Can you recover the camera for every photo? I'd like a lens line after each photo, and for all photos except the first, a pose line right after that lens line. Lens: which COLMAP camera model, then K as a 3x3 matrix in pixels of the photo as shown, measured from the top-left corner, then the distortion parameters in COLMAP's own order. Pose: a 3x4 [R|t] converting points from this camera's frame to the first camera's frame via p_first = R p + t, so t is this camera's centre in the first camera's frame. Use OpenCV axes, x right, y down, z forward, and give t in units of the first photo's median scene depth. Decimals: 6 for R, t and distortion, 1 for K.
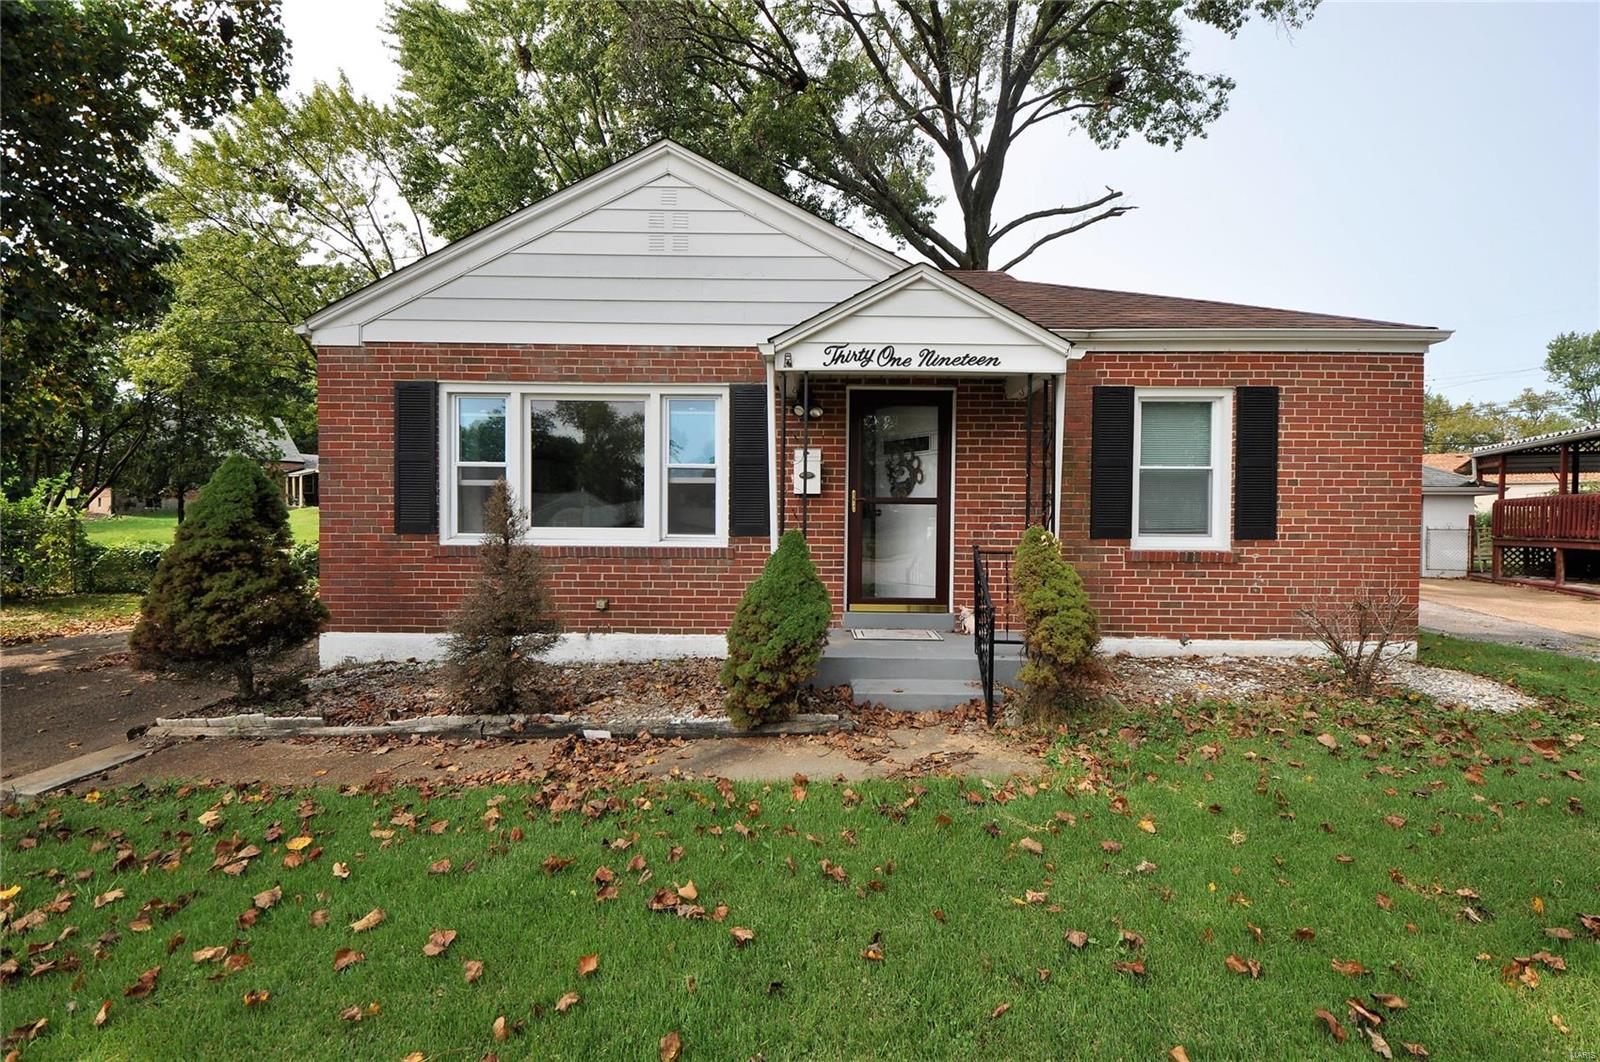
lens RADIAL K [[674.1, 0, 806.1], [0, 674.1, 528.7], [0, 0, 1]] dist [0.036982, -0.029315]
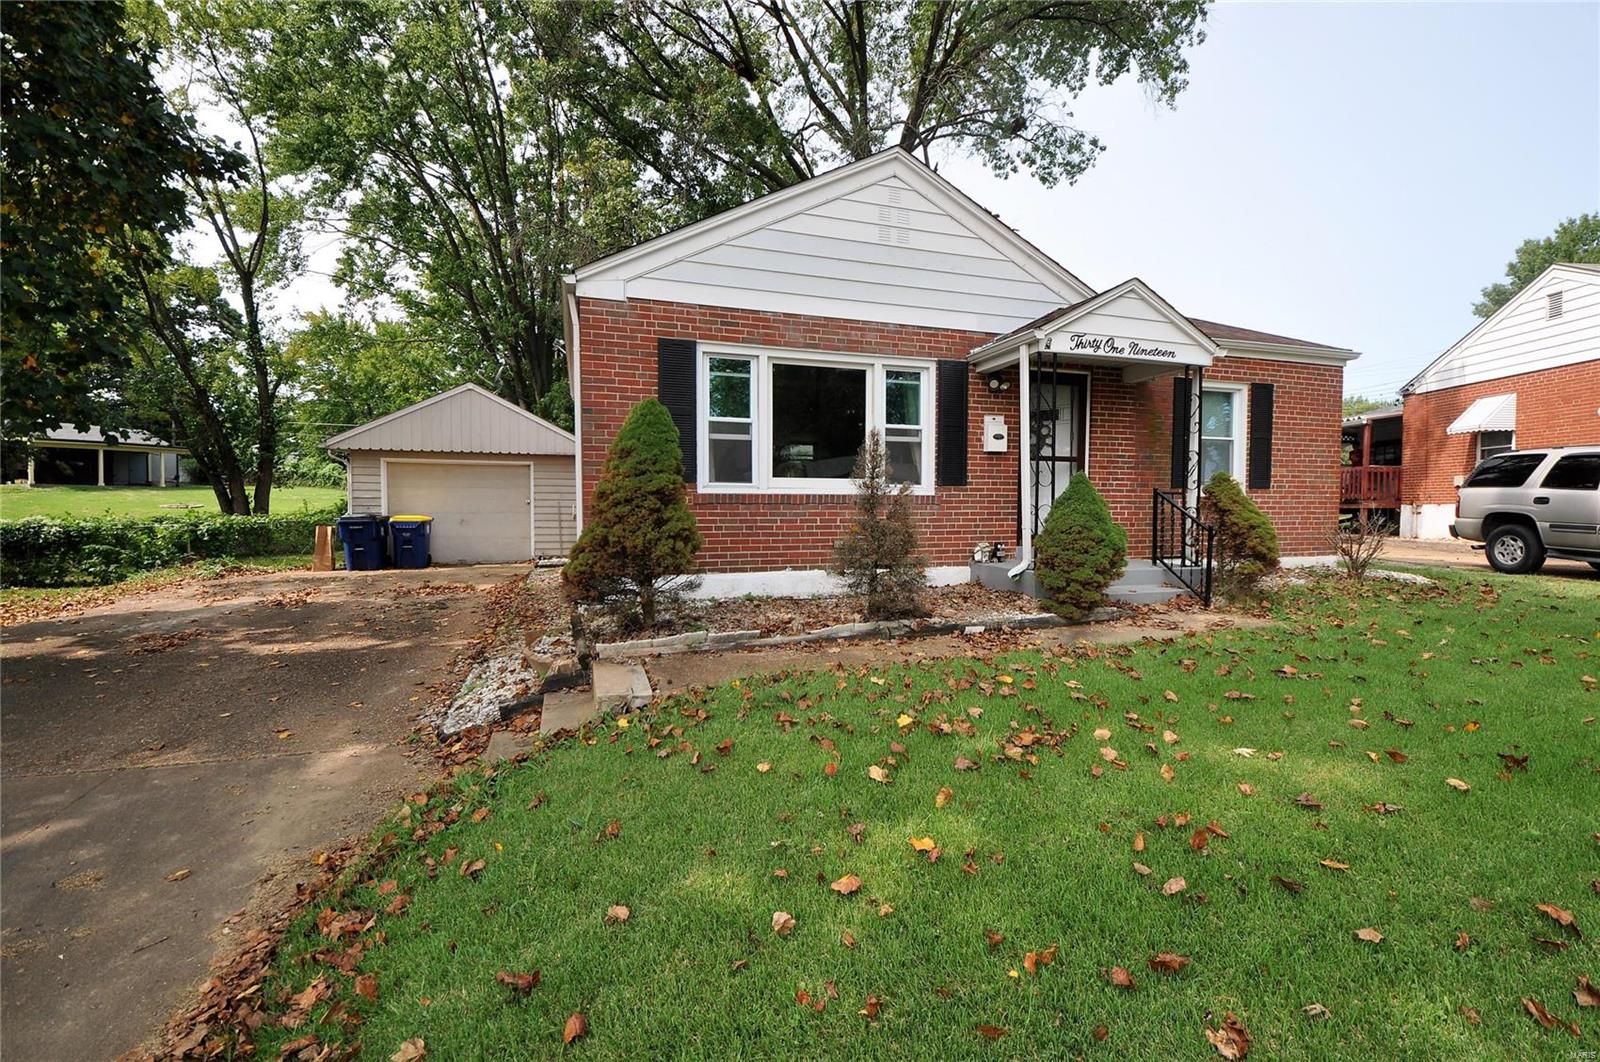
lens RADIAL K [[674.1, 0, 806.1], [0, 674.1, 528.7], [0, 0, 1]] dist [0.036982, -0.029315]
pose [[0.948692, -0.016760, 0.315757, -0.722497], [0.009602, 0.999661, 0.024210, 0.056746], [-0.316055, -0.019935, 0.948531, -0.076398]]
